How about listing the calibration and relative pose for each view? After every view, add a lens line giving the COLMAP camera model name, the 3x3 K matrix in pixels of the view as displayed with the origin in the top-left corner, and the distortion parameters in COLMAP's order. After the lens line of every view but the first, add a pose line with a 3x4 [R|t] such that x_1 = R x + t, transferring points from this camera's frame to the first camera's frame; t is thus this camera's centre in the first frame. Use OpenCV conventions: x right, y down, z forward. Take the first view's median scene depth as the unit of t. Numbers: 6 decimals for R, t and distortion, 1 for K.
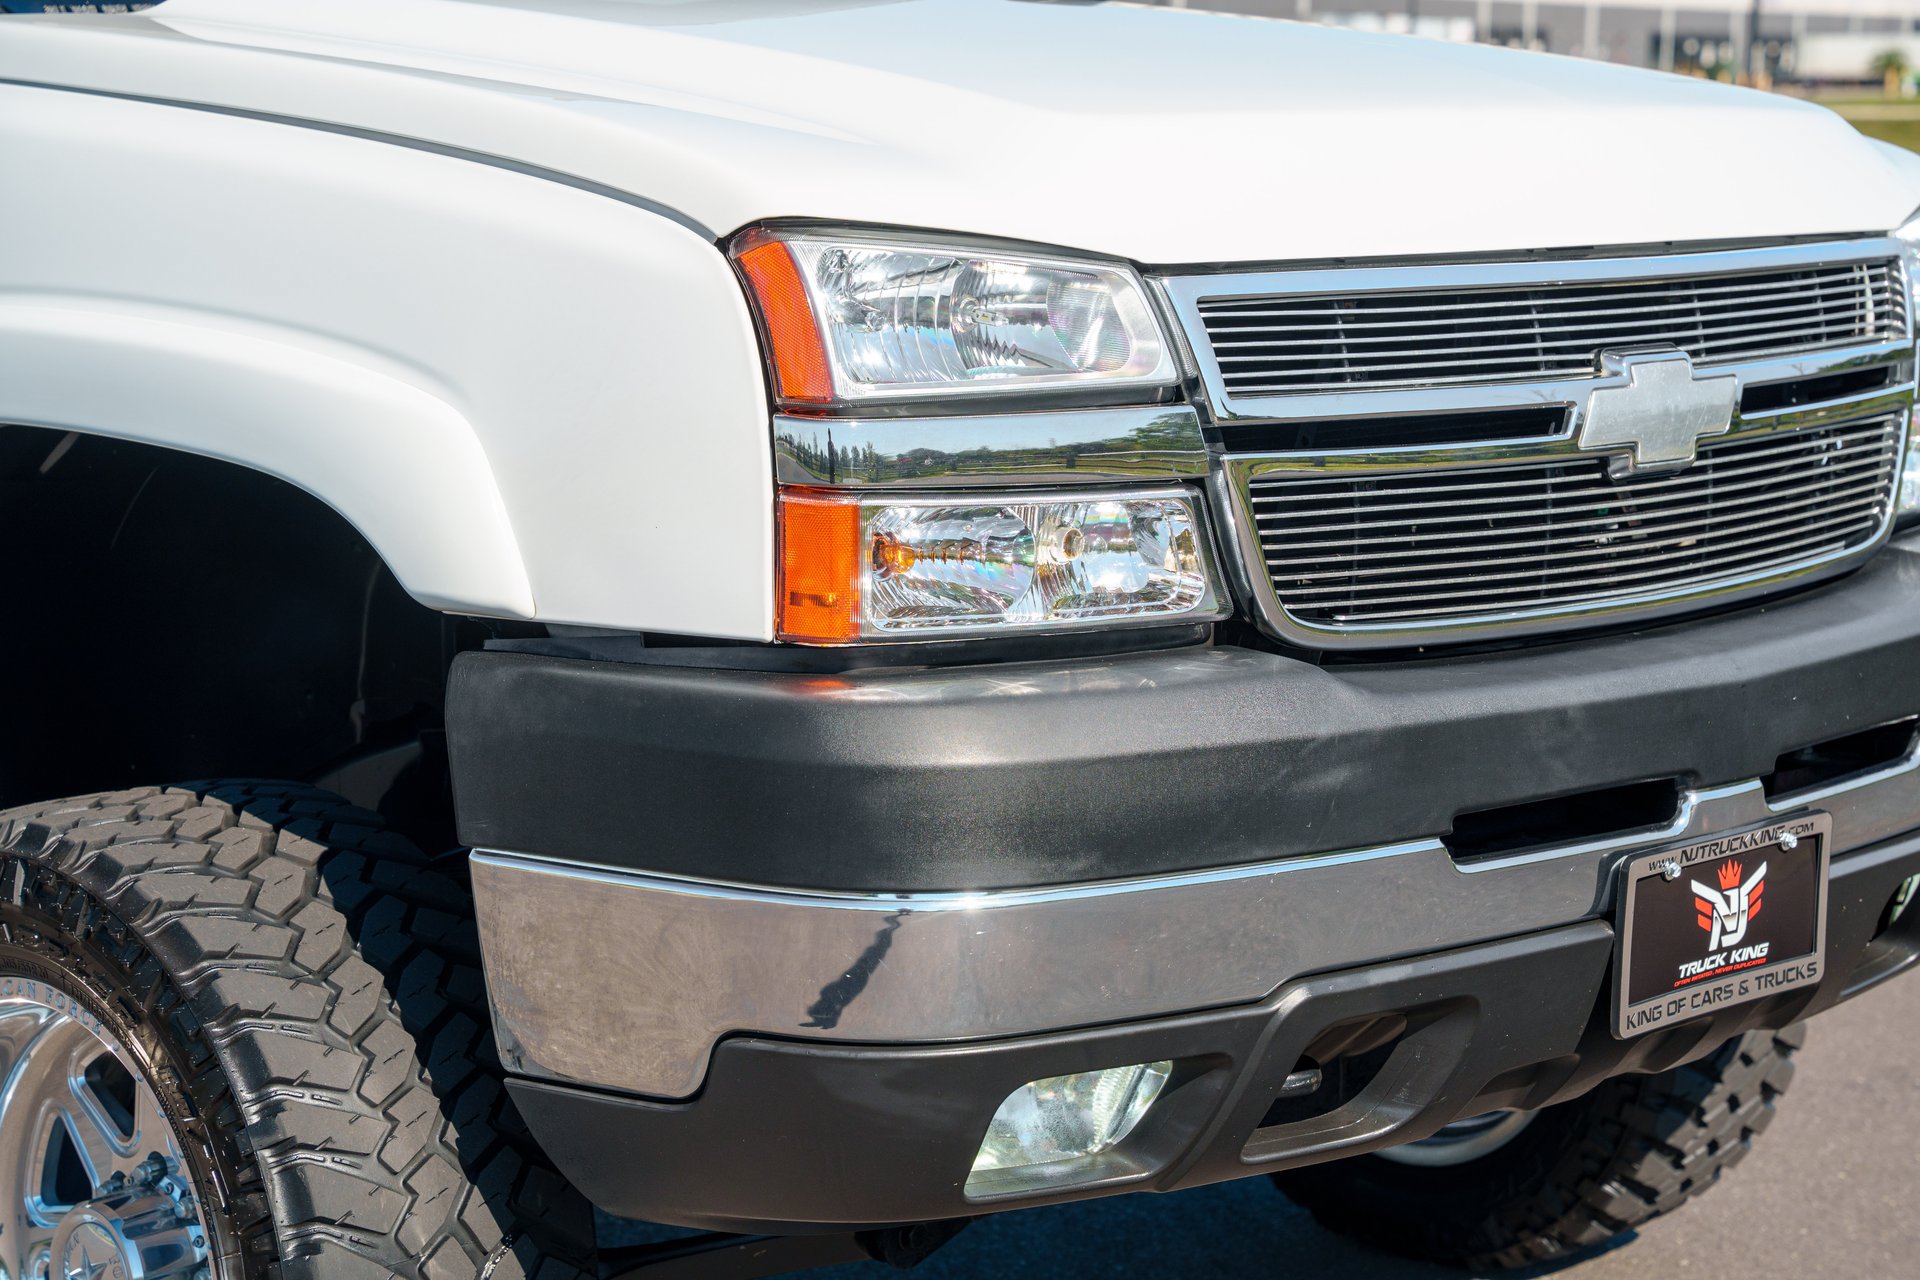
lens RADIAL K [[3655.3, 0, 960.0], [0, 3655.3, 640.0], [0, 0, 1]] dist [0.349775, 0.262305]
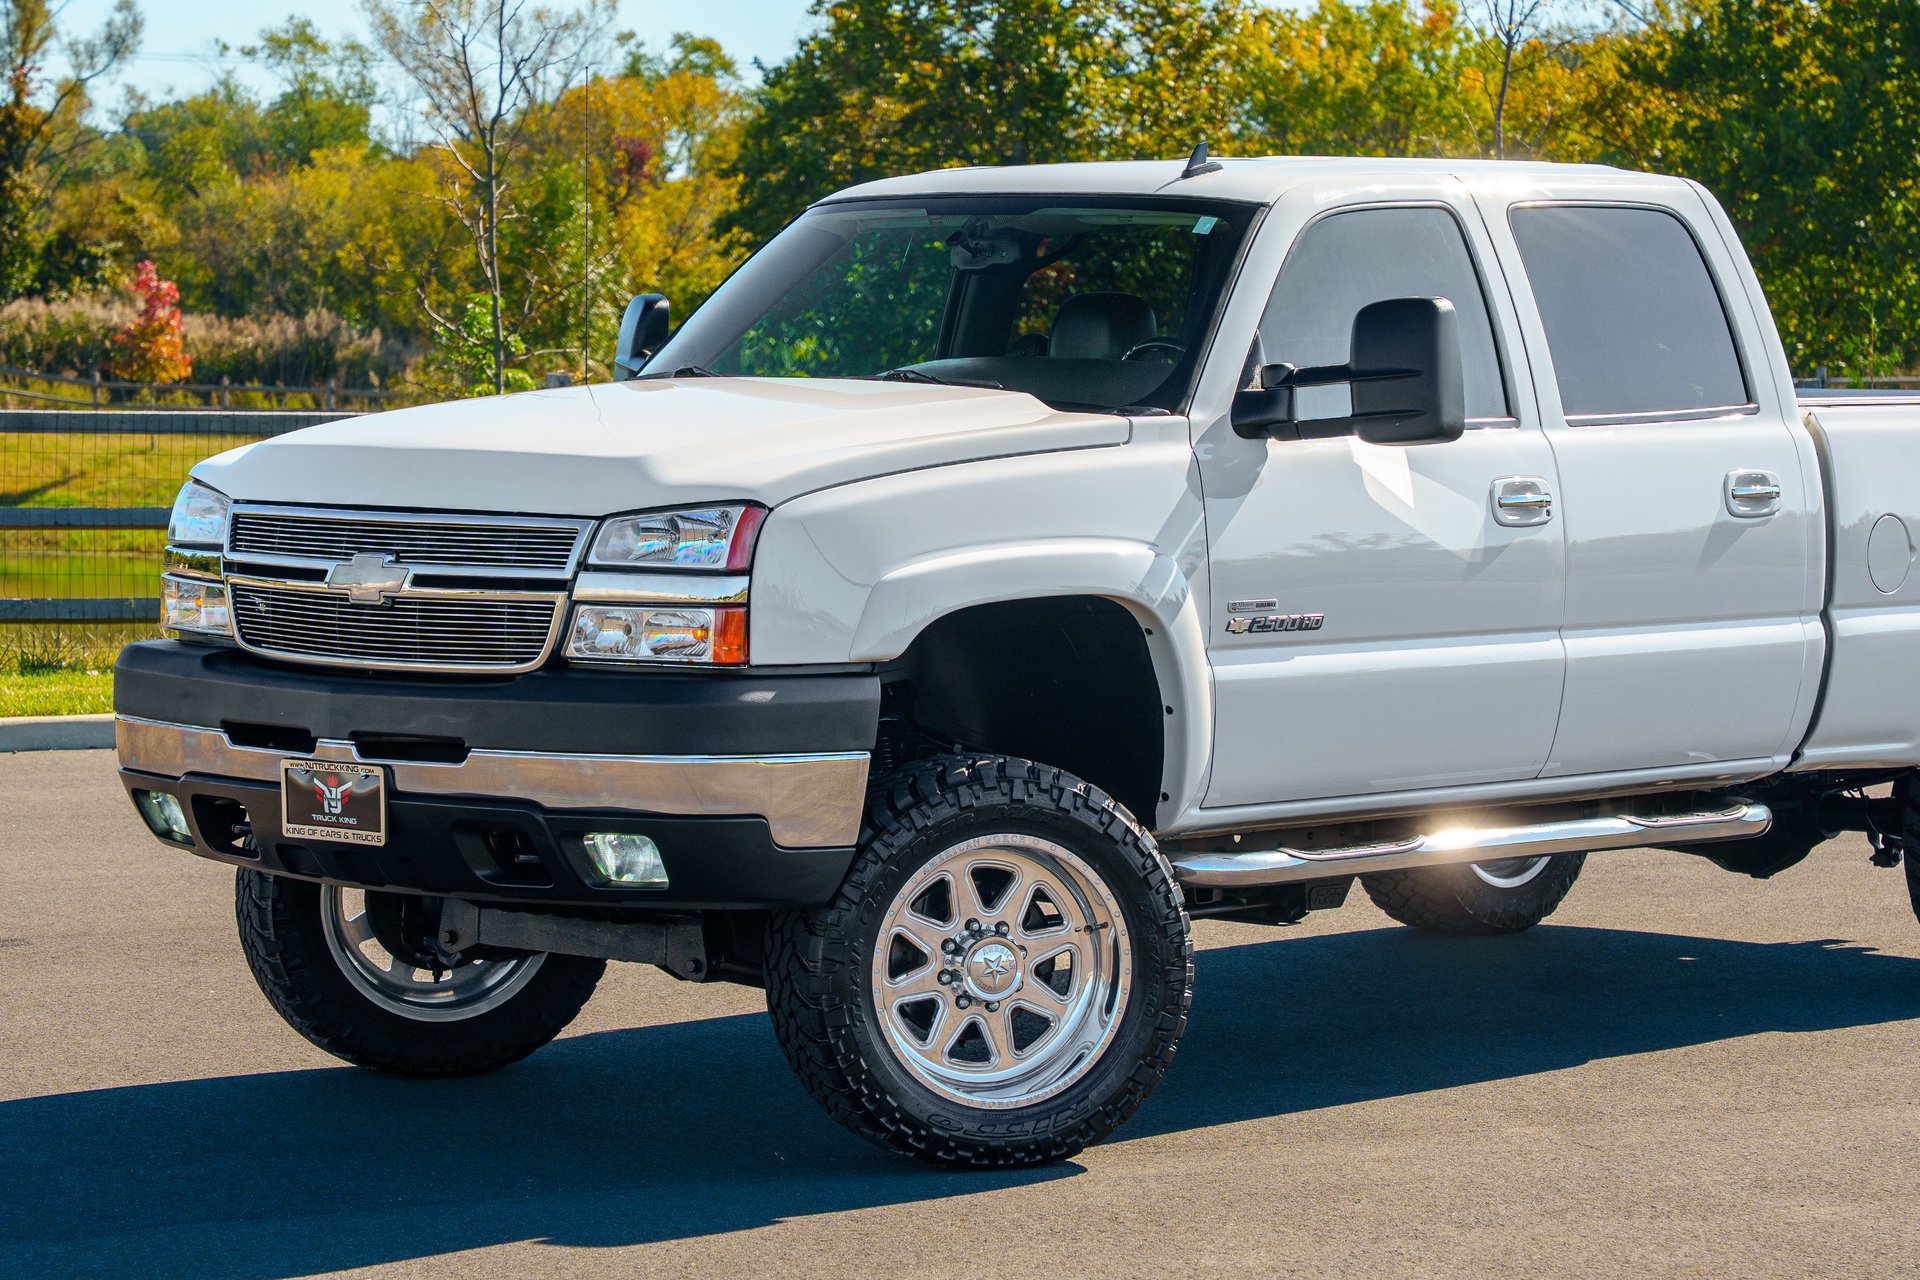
lens RADIAL K [[5570.2, 0, 951.2], [0, 5570.2, 724.6], [0, 0, 1]] dist [0.409429, -0.191329]
pose [[0.043744, 0.066657, -0.996817, 3.745692], [-0.148971, 0.987052, 0.059467, -0.238257], [0.987874, 0.145895, 0.053108, 1.220687]]
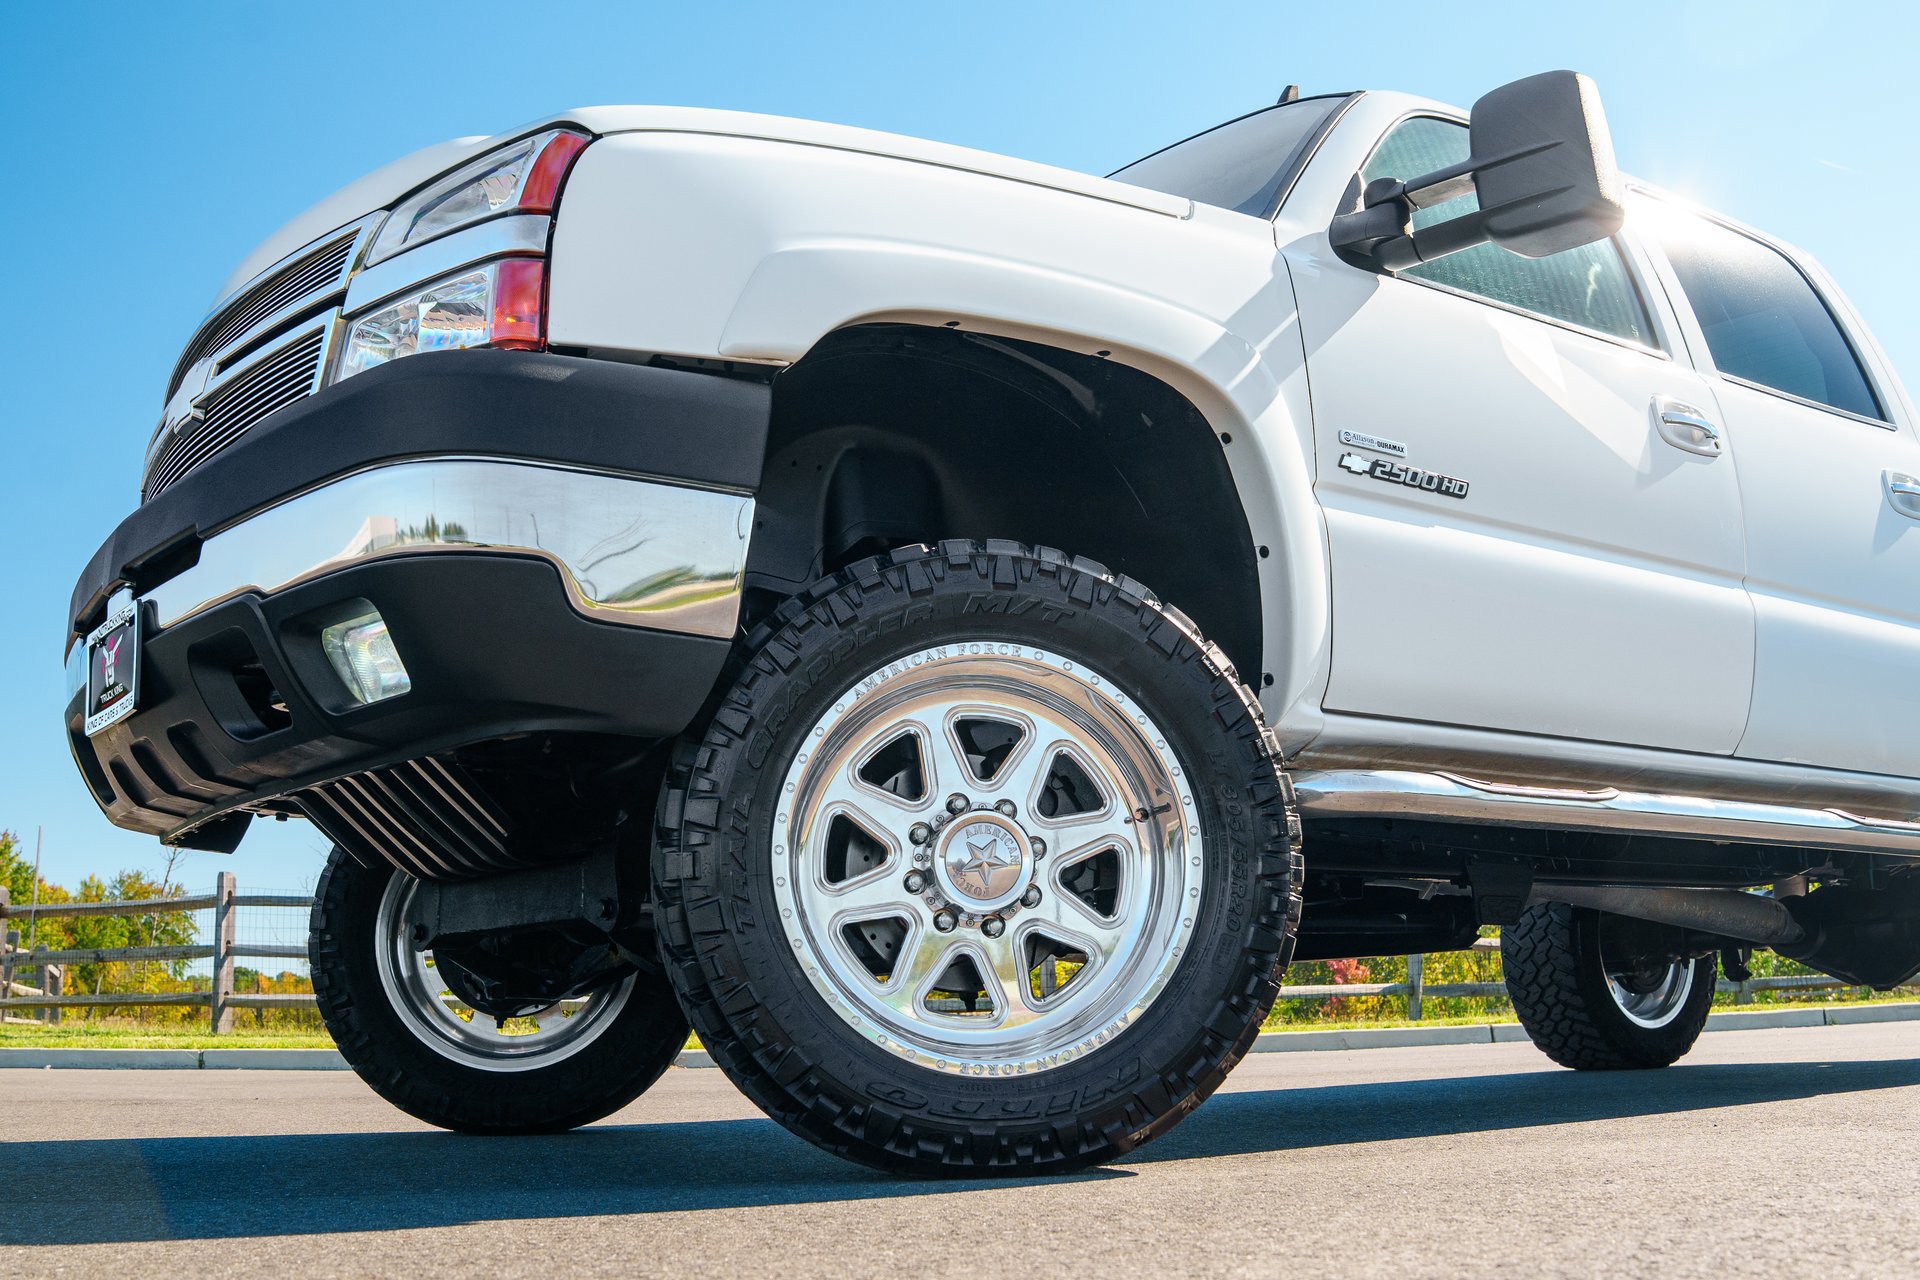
lens RADIAL K [[2027.3, 0, 922.6], [0, 2027.3, 645.0], [0, 0, 1]] dist [-0.210998, 0.226518]
pose [[-0.156000, -0.195857, -0.968145, 1.056325], [-0.126209, 0.976063, -0.177123, 0.182769], [0.979661, 0.094558, -0.176985, 1.569307]]
